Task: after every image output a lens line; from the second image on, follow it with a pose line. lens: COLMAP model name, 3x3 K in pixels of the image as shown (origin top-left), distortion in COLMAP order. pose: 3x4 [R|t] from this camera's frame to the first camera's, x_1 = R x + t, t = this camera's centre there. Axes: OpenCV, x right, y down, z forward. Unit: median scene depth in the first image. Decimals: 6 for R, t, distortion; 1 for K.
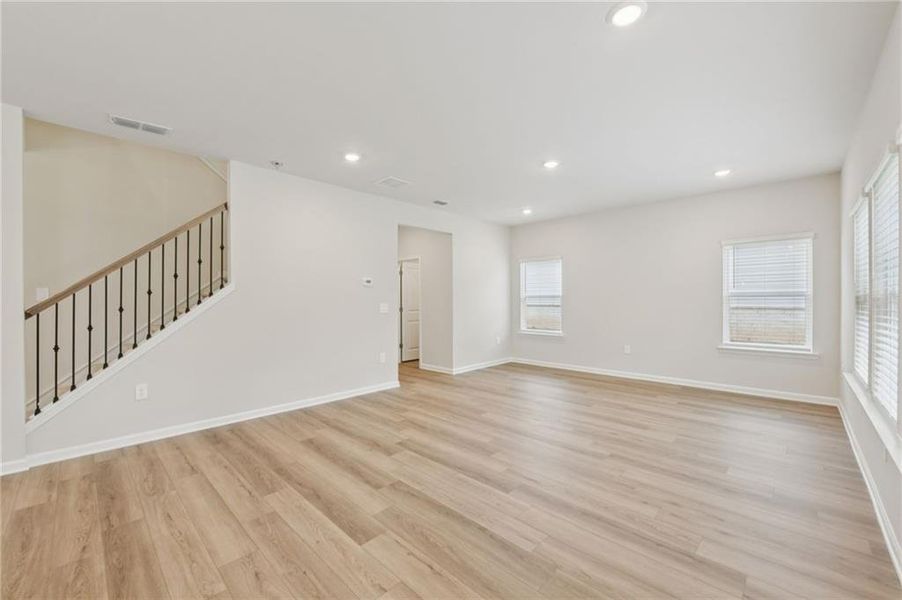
lens RADIAL K [[364.1, 0, 447.0], [0, 364.1, 299.5], [0, 0, 1]] dist [-0.004389, -0.000208]
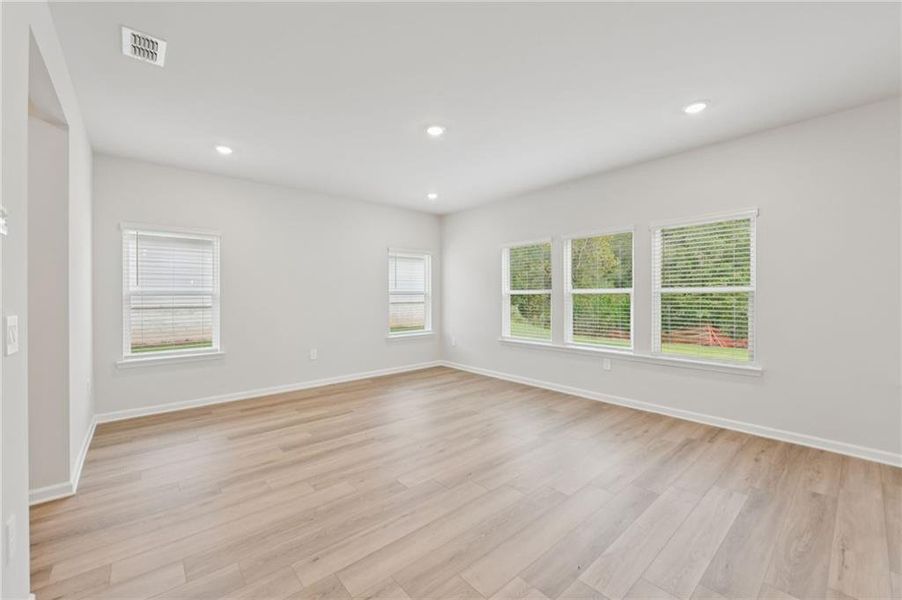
lens RADIAL K [[364.1, 0, 448.7], [0, 364.1, 296.7], [0, 0, 1]] dist [-0.004389, -0.000208]
pose [[0.074780, 0.001541, 0.997199, -0.532658], [0.003571, 0.999992, -0.001813, 0.001992], [-0.997194, 0.003697, 0.074773, 0.936390]]
